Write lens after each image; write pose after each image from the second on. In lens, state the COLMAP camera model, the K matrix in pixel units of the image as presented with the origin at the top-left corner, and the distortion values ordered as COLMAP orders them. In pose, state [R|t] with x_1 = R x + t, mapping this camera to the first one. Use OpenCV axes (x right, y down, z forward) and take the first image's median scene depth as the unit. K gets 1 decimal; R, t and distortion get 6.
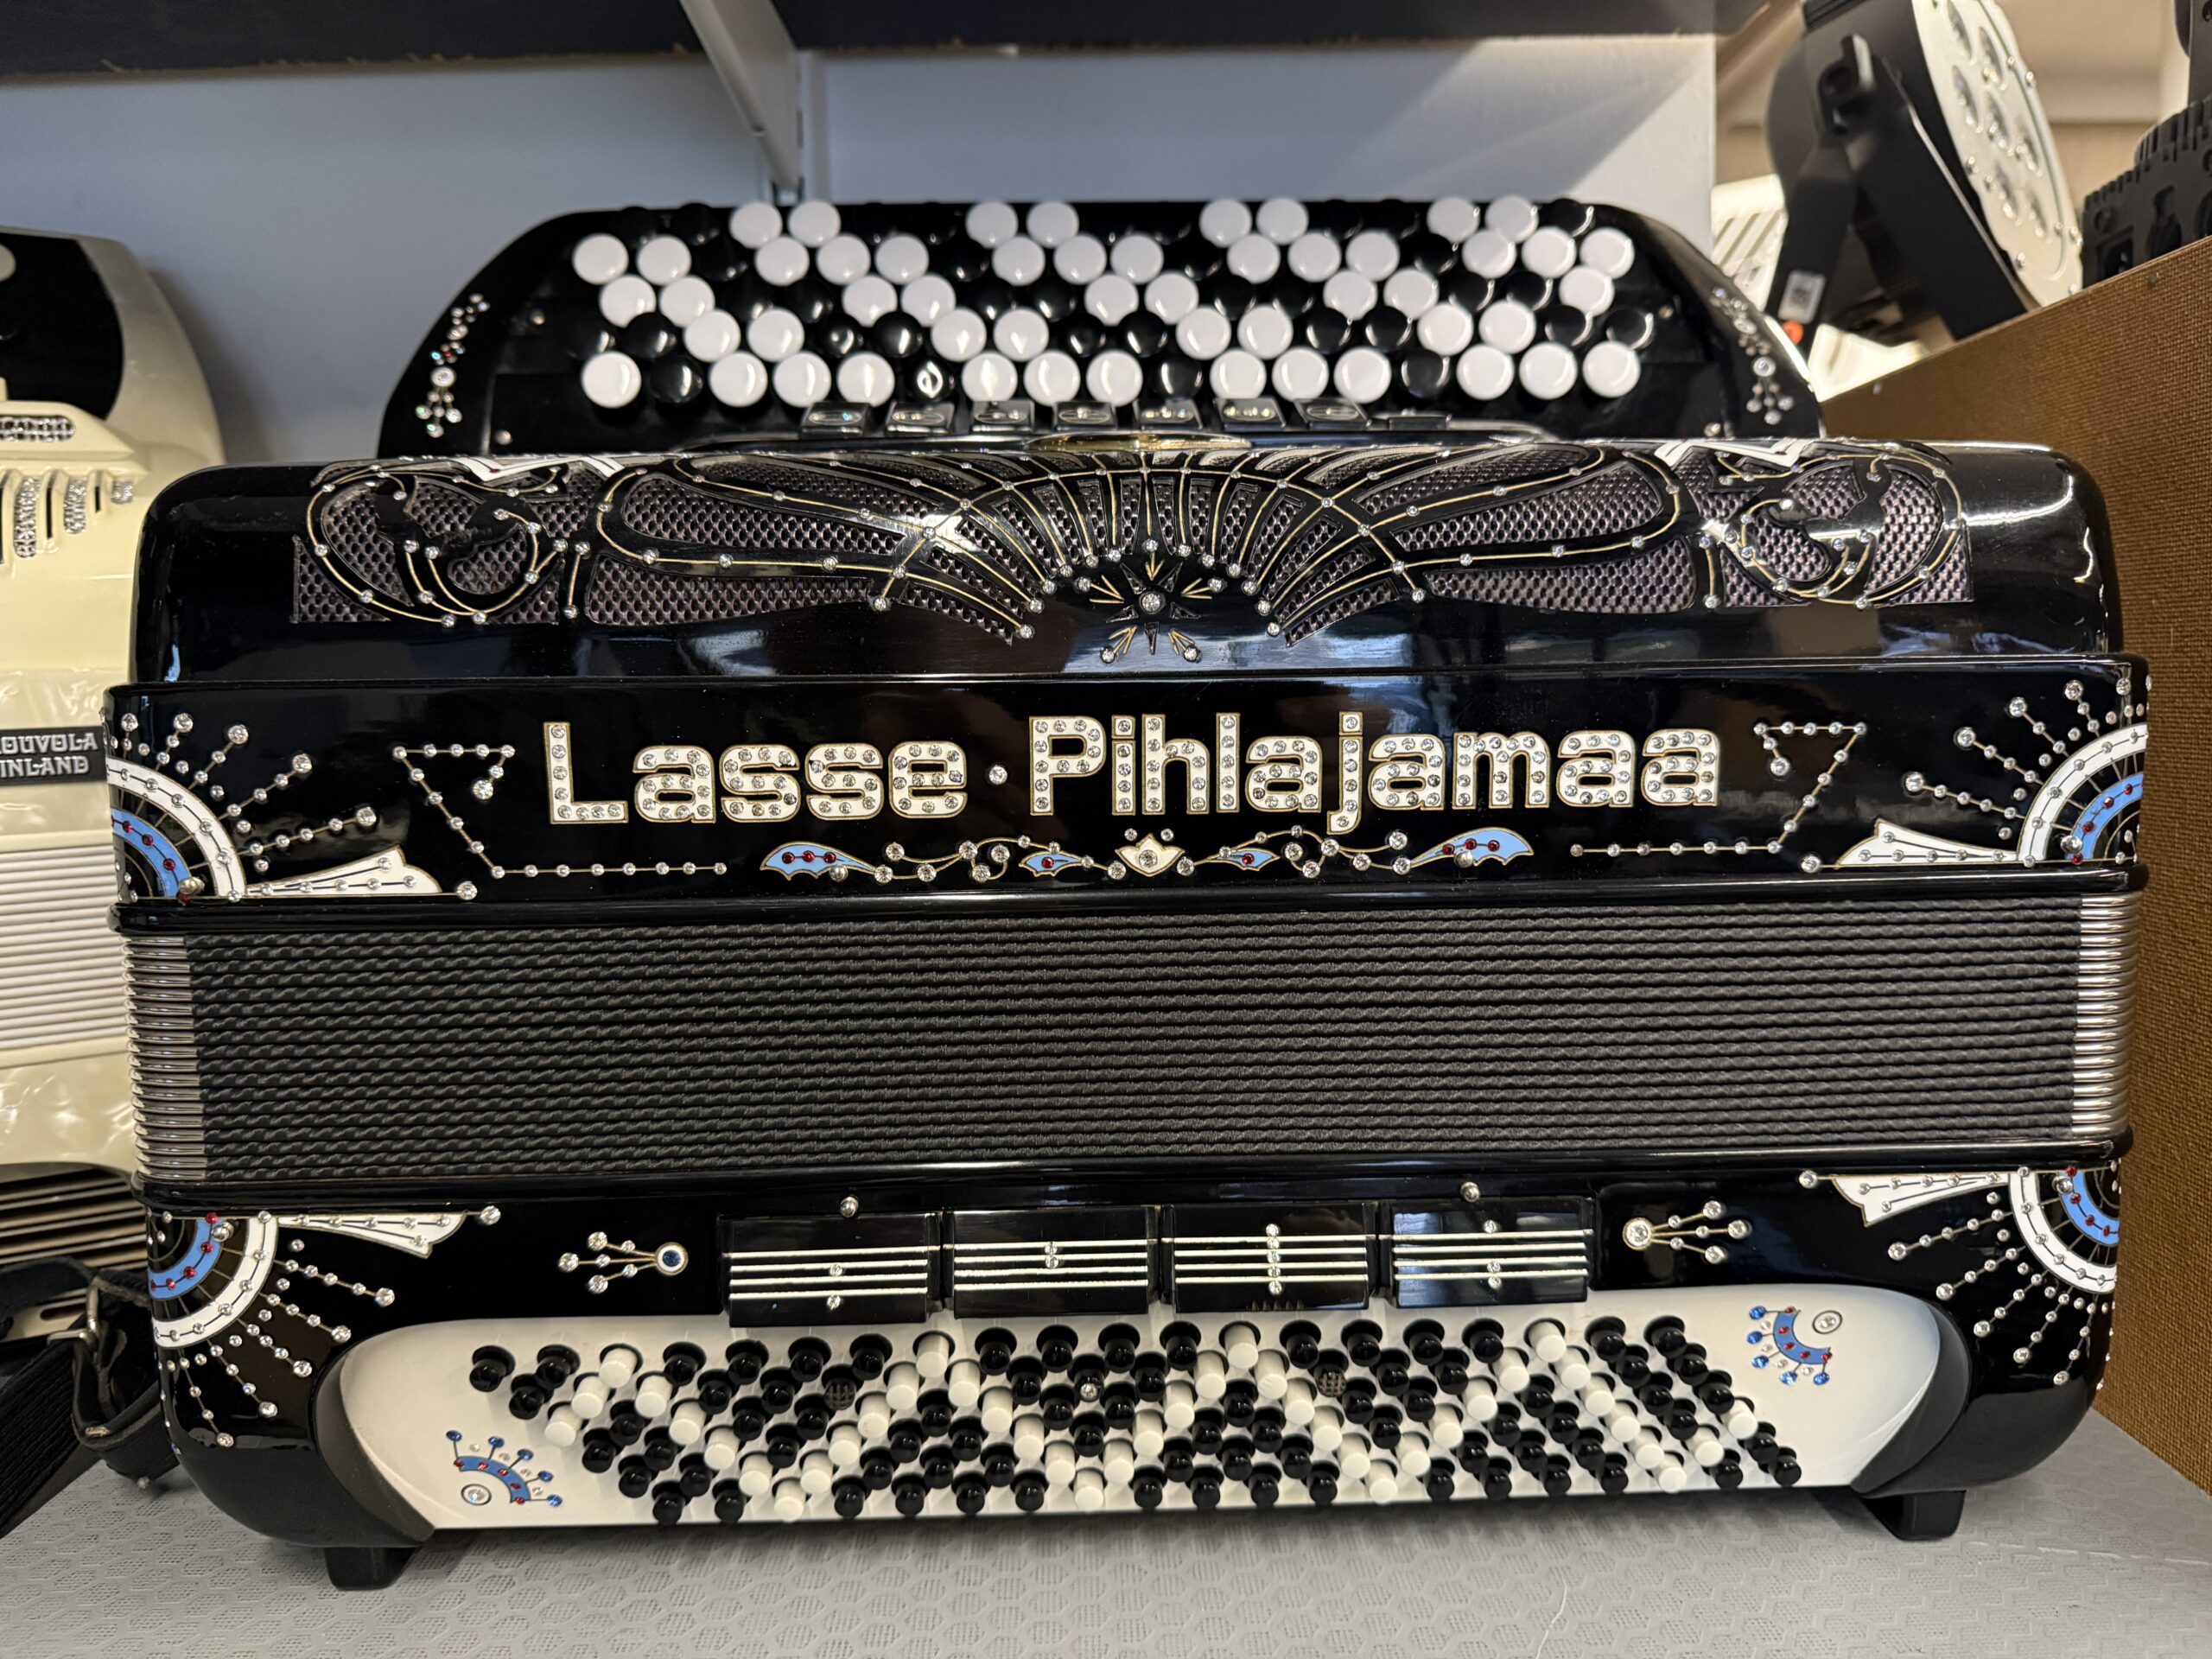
lens RADIAL K [[1565.9, 0, 1122.1], [0, 1565.9, 815.2], [0, 0, 1]] dist [0.042540, -0.080263]
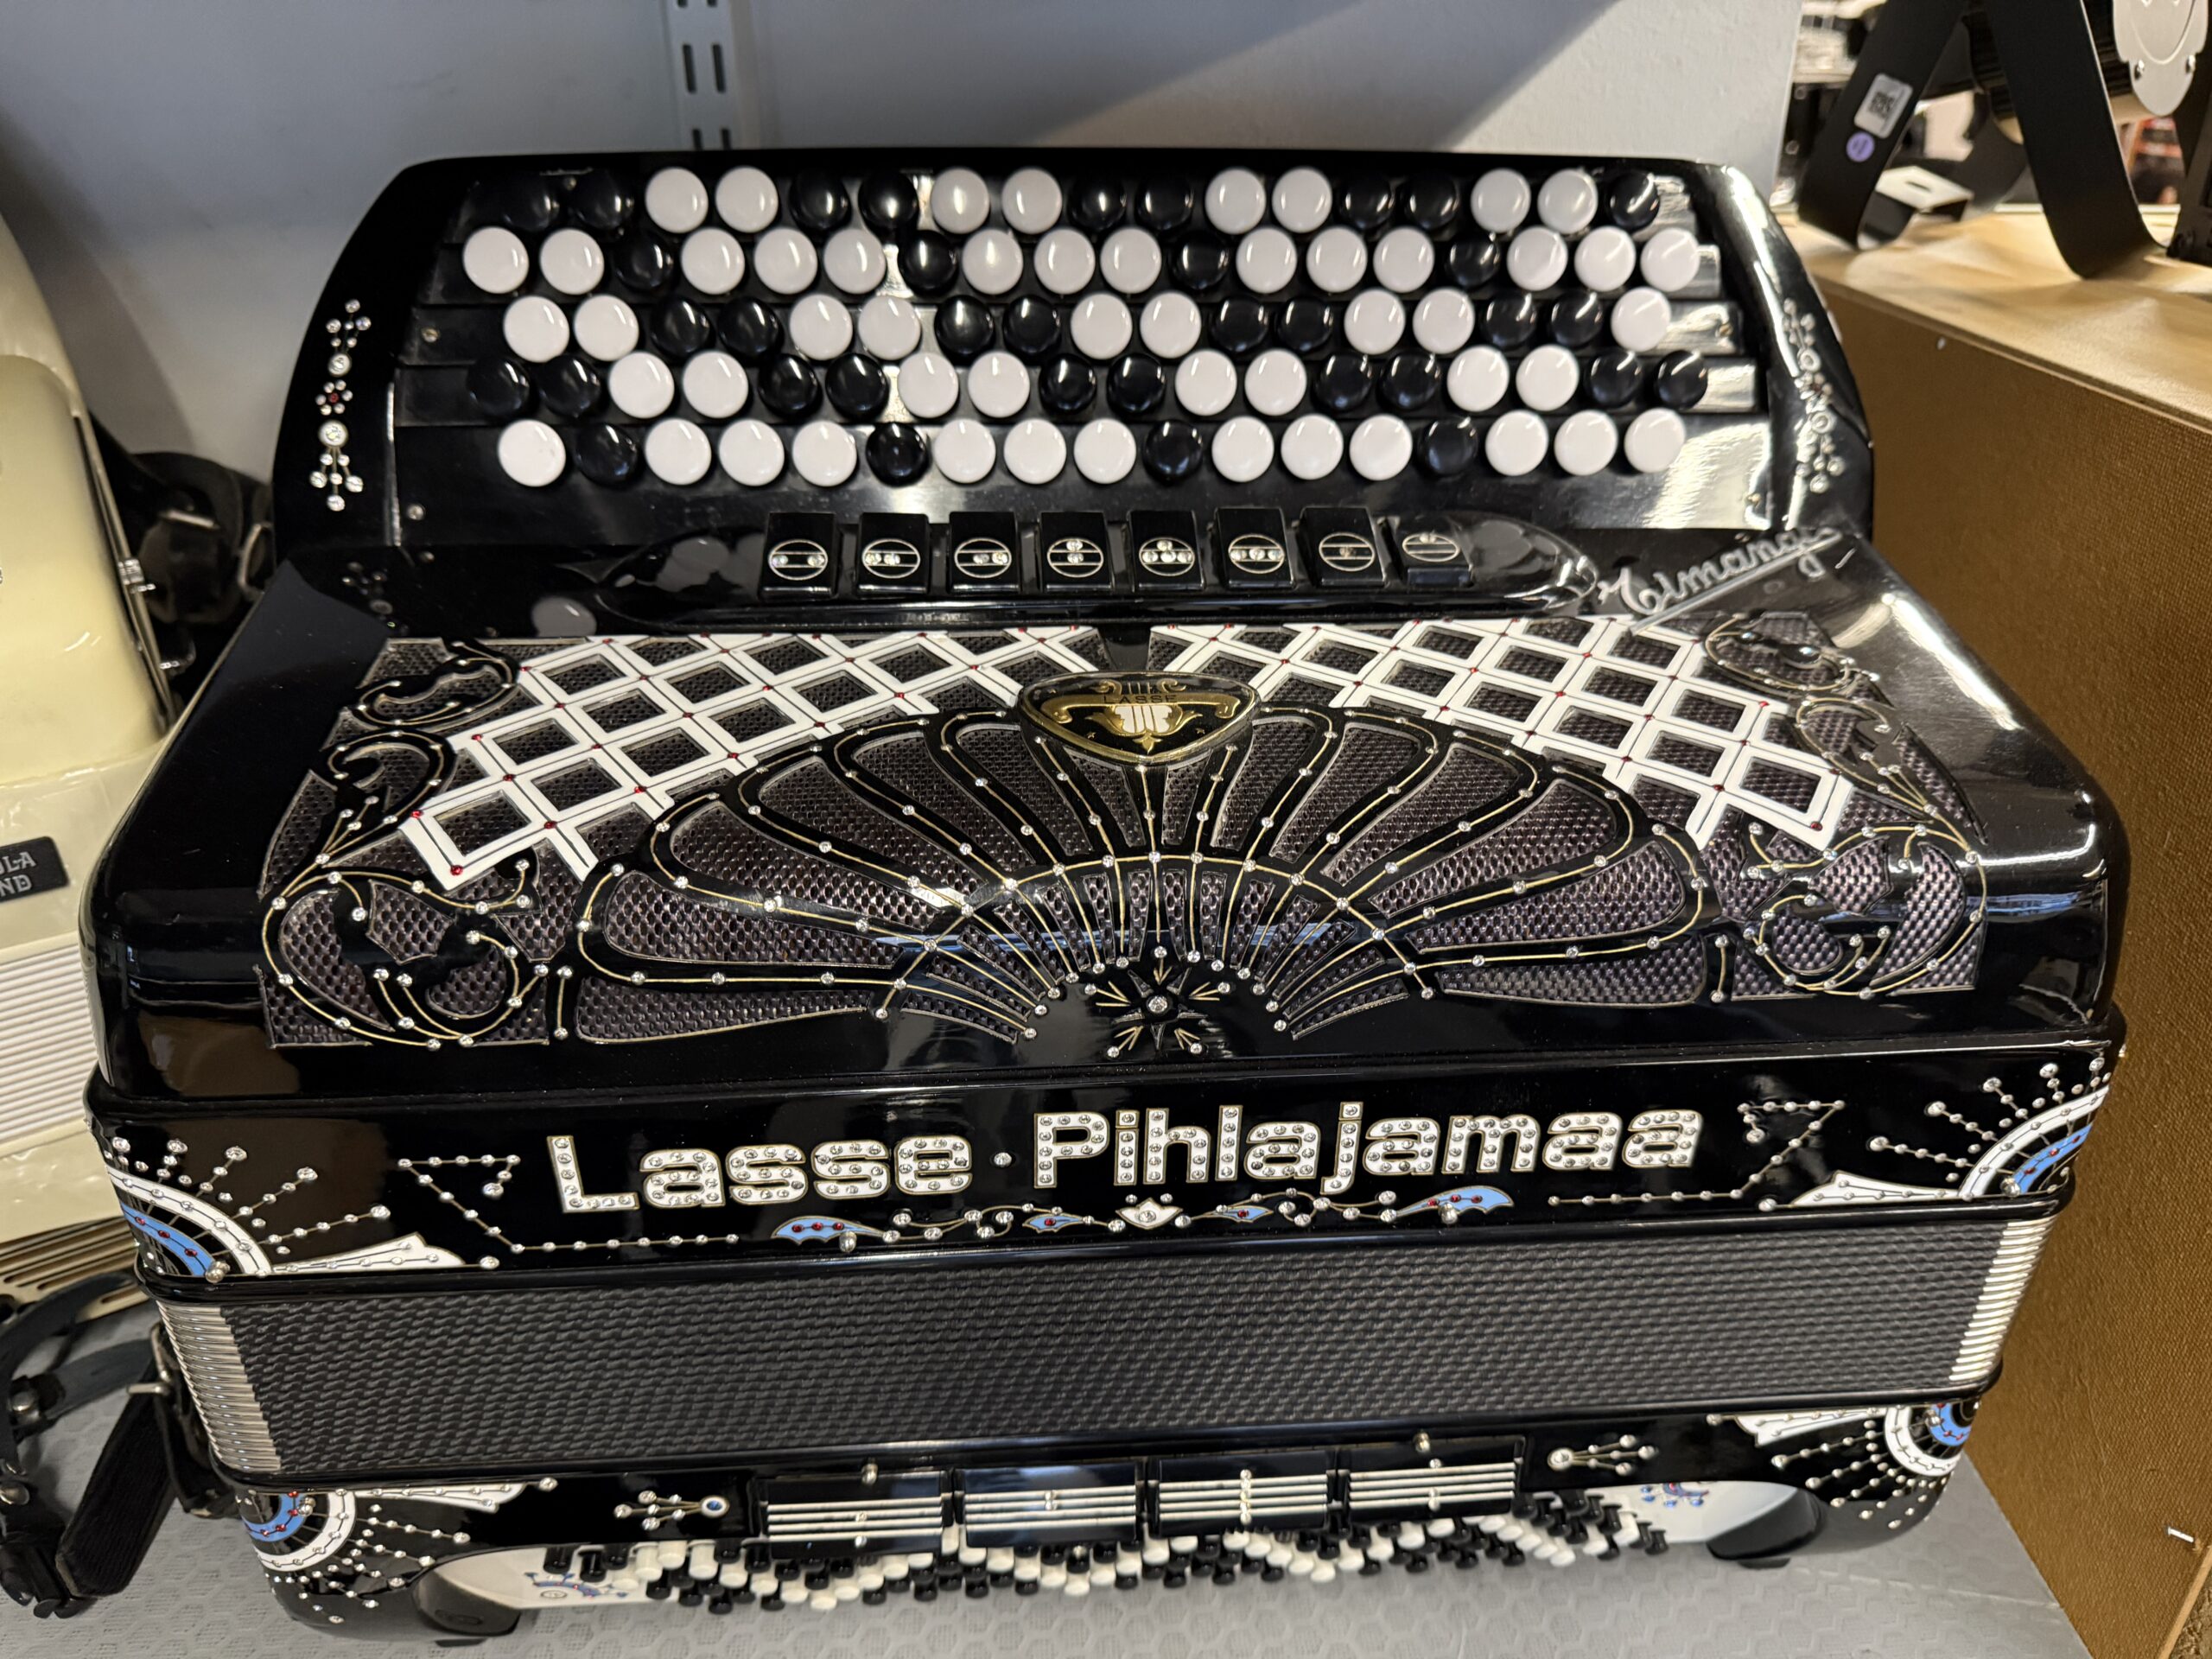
lens RADIAL K [[1565.9, 0, 1125.5], [0, 1565.9, 808.3], [0, 0, 1]] dist [0.042540, -0.080263]
pose [[0.998830, 0.006862, 0.047875, -0.049636], [-0.024950, 0.921107, 0.388508, -0.627979], [-0.041432, -0.389248, 0.920201, 0.145402]]
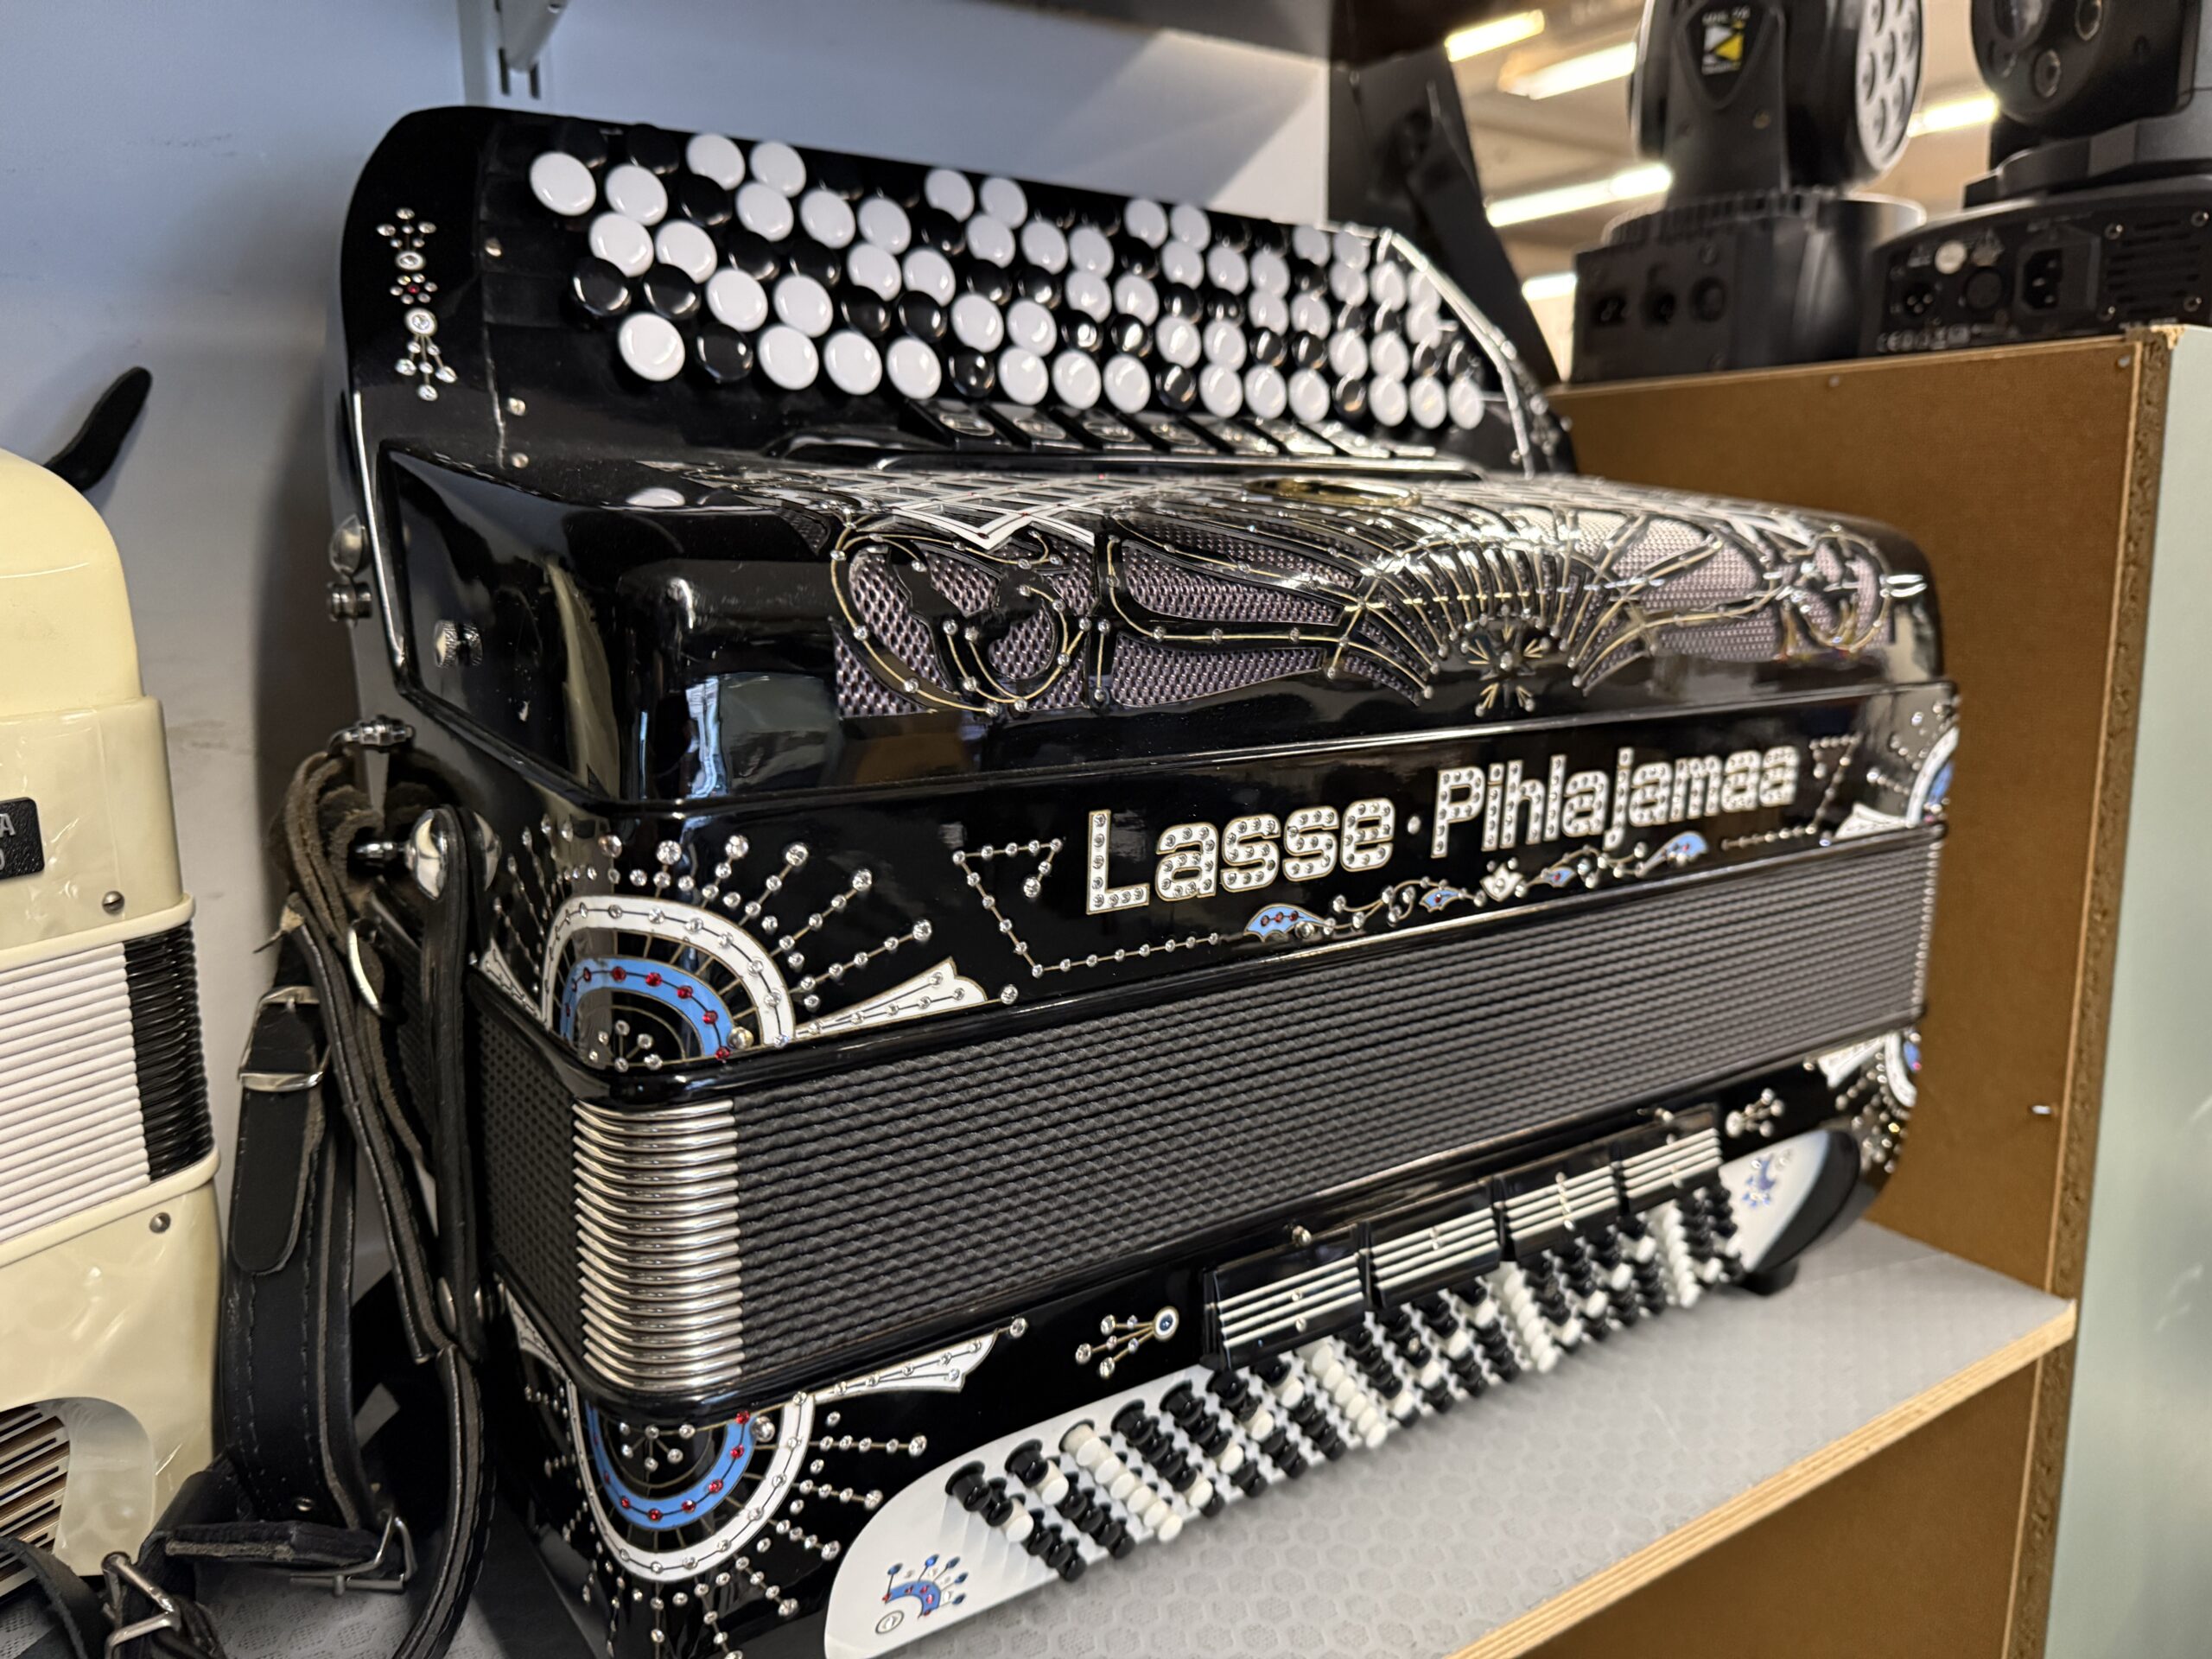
lens RADIAL K [[1565.9, 0, 1101.9], [0, 1565.9, 796.4], [0, 0, 1]] dist [0.042540, -0.080263]
pose [[0.838015, -0.071549, 0.540936, -0.847909], [0.026467, 0.995529, 0.090674, -0.149468], [-0.545005, -0.061669, 0.836162, 0.199908]]
